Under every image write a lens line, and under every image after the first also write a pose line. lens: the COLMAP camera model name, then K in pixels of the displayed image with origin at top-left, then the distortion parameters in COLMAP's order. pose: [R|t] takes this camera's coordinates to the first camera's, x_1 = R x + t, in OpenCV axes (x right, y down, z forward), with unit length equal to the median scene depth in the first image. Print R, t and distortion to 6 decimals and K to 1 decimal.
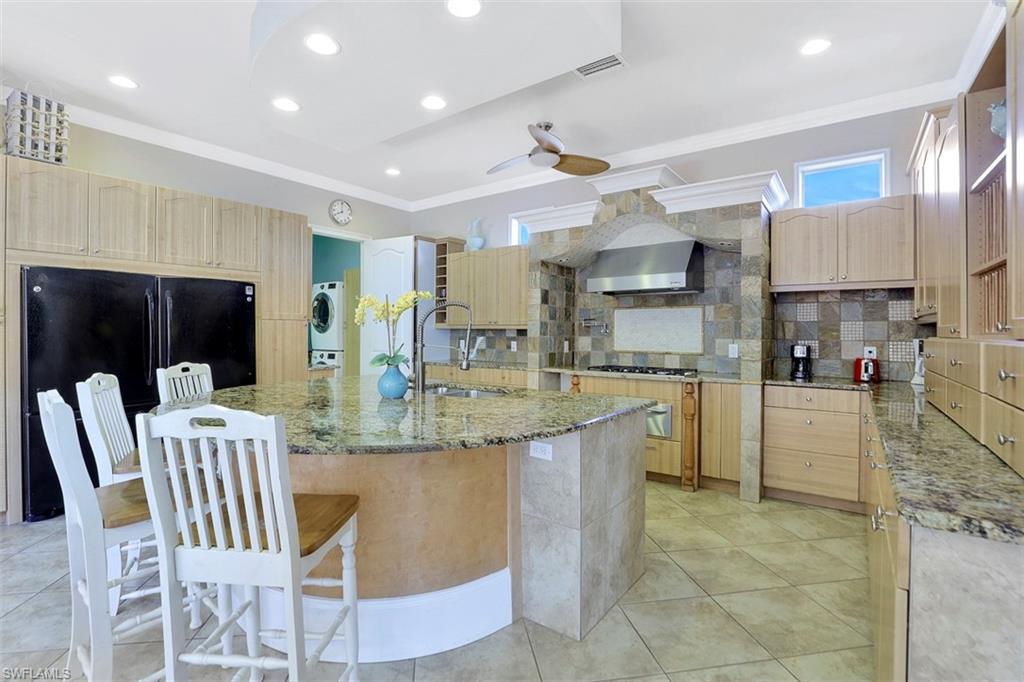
lens RADIAL K [[466.4, 0, 534.3], [0, 466.4, 315.9], [0, 0, 1]] dist [-0.025396, -0.000216]
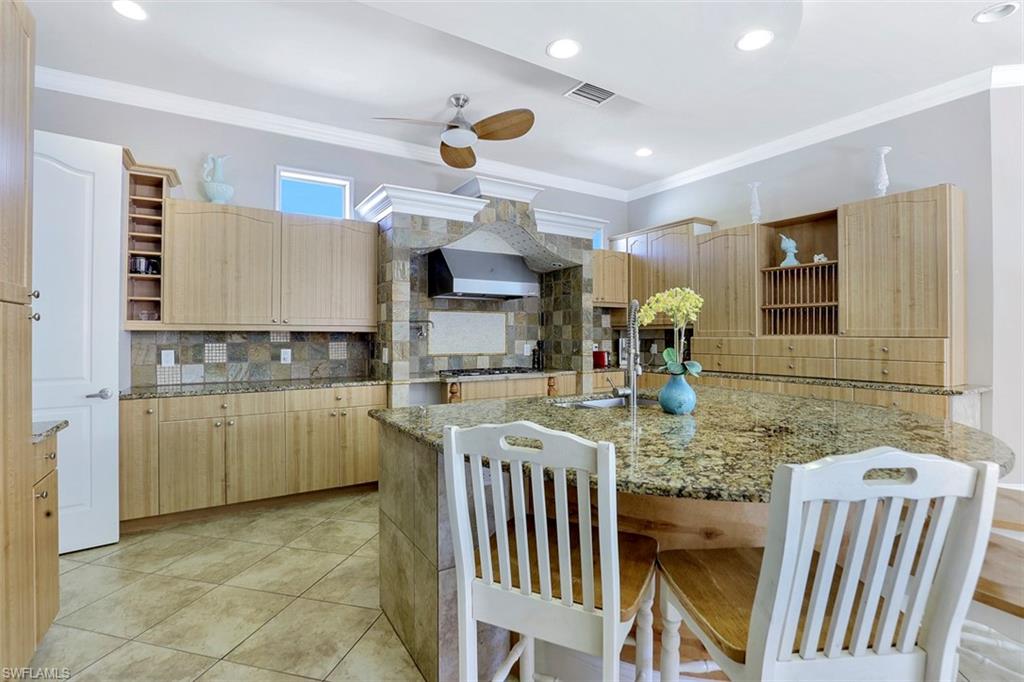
lens RADIAL K [[466.4, 0, 507.9], [0, 466.4, 337.7], [0, 0, 1]] dist [-0.025396, -0.000216]
pose [[0.410392, -0.011843, 0.911832, -0.654489], [-0.030799, 0.999165, 0.026839, 0.010169], [-0.911389, -0.039098, 0.409685, 0.490816]]
